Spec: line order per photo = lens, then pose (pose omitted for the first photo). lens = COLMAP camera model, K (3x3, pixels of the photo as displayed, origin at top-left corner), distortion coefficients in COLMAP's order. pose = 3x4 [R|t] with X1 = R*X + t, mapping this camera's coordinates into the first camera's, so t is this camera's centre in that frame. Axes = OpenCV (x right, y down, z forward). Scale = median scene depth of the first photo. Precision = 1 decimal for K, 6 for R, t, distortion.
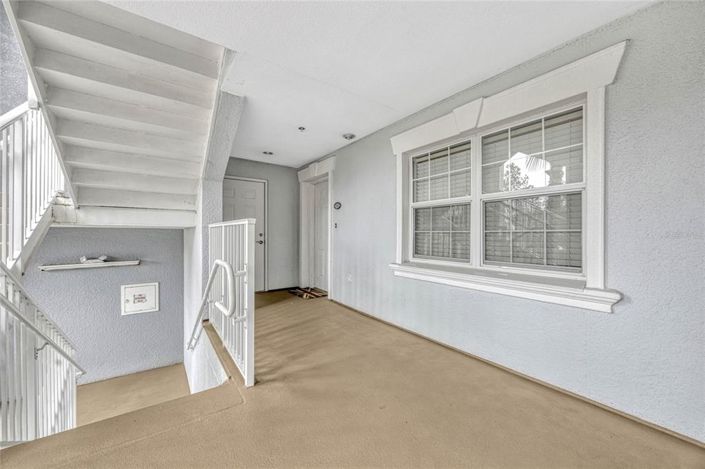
lens RADIAL K [[274.1, 0, 352.5], [0, 274.1, 235.8], [0, 0, 1]] dist [0.006488, 0.000107]
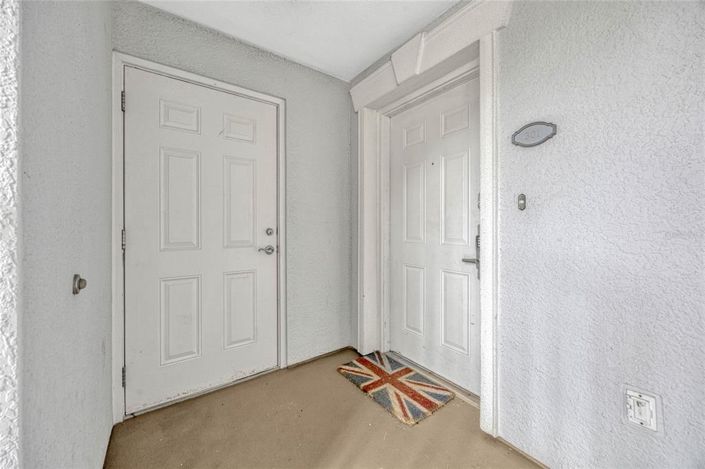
lens RADIAL K [[274.1, 0, 353.3], [0, 274.1, 228.9], [0, 0, 1]] dist [0.006488, 0.000107]
pose [[0.999941, -0.002685, 0.010561, -0.210755], [0.002710, 0.999994, -0.002306, -0.006354], [-0.010555, 0.002335, 0.999942, 0.586181]]
